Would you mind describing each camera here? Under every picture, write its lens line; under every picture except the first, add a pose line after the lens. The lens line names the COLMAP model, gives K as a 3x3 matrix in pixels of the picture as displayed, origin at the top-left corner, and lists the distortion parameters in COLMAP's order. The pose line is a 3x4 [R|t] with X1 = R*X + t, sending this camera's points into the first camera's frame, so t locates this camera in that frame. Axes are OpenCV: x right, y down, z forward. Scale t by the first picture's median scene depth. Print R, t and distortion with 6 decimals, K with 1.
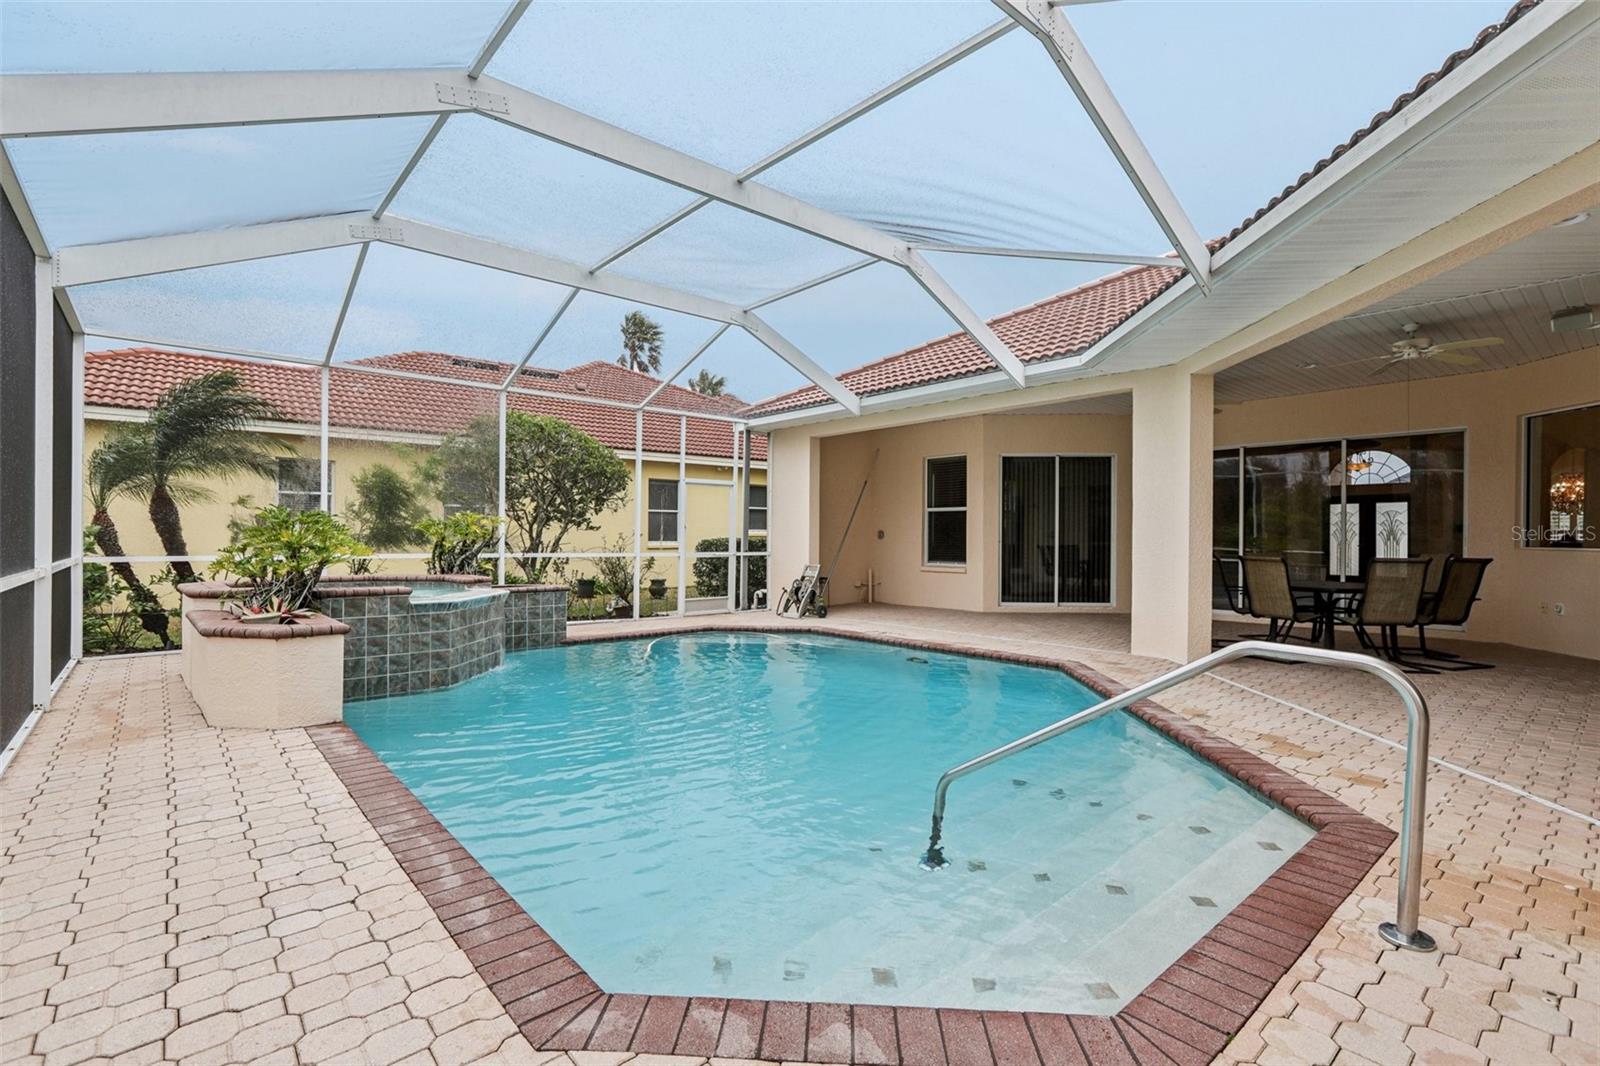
lens RADIAL K [[739.9, 0, 792.9], [0, 739.9, 538.3], [0, 0, 1]] dist [-0.014642, 0.004711]
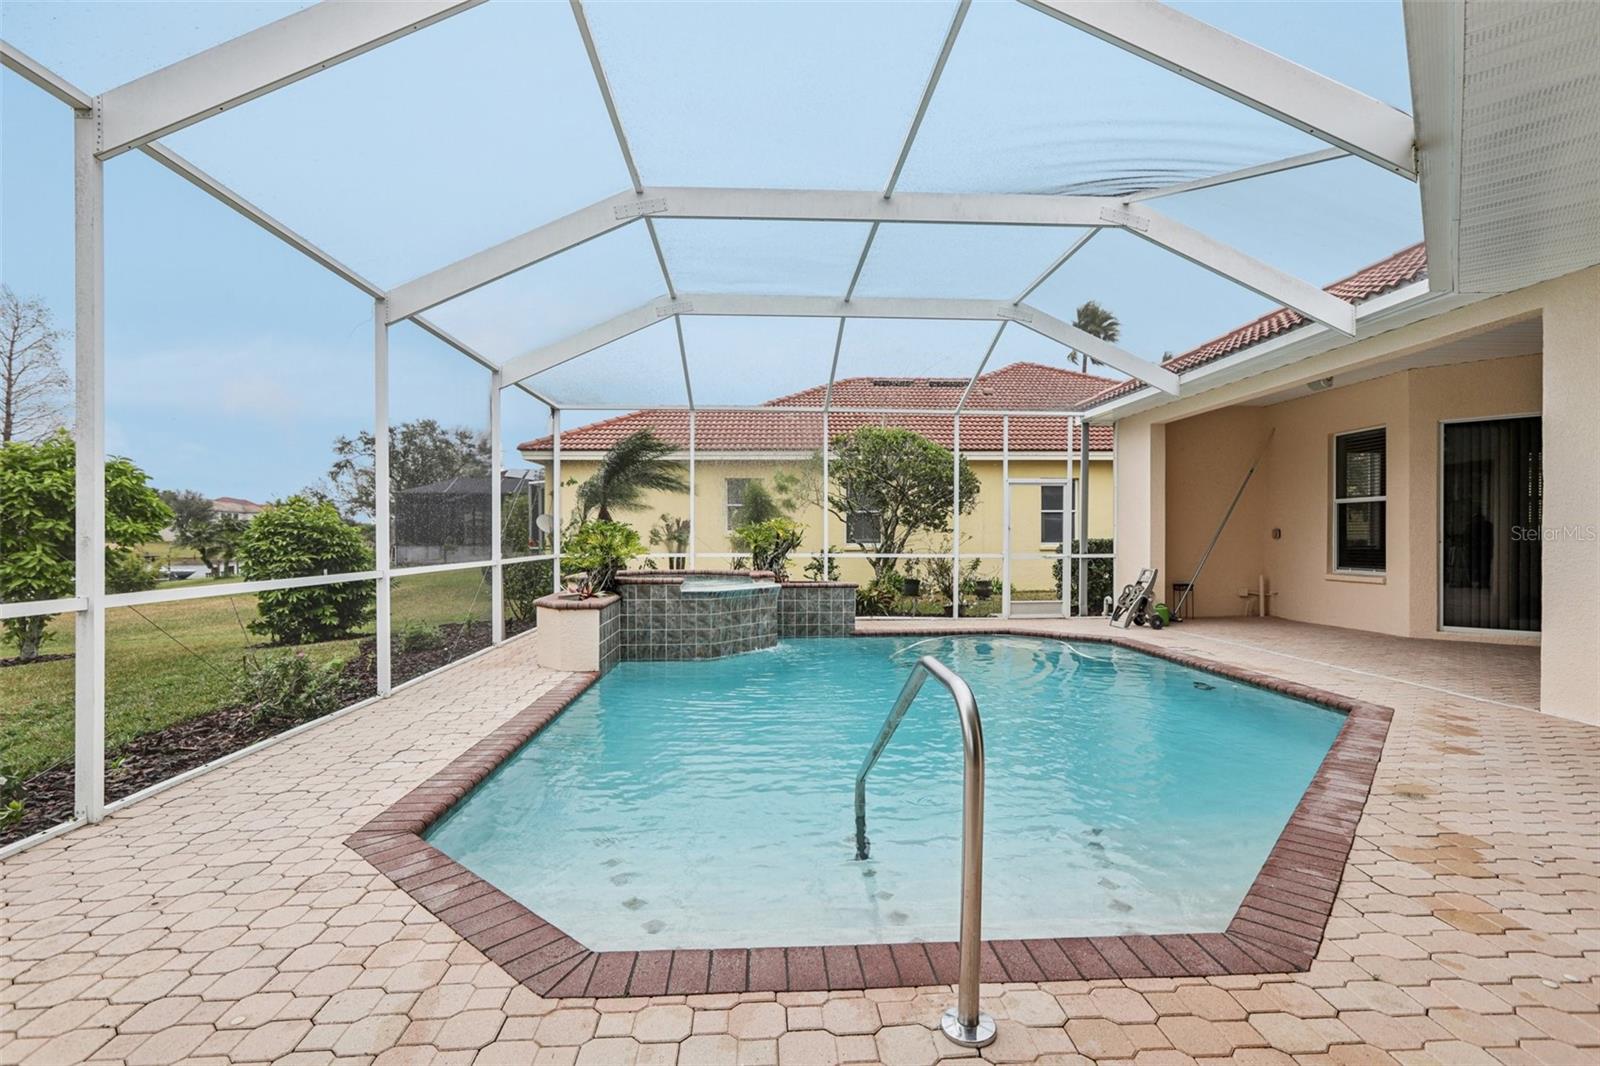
lens RADIAL K [[739.9, 0, 788.0], [0, 739.9, 542.2], [0, 0, 1]] dist [-0.014642, 0.004711]
pose [[0.786516, -0.003263, -0.617561, 0.308891], [0.005111, 0.999986, 0.001226, 0.000662], [0.617548, -0.004120, 0.786522, 0.060872]]
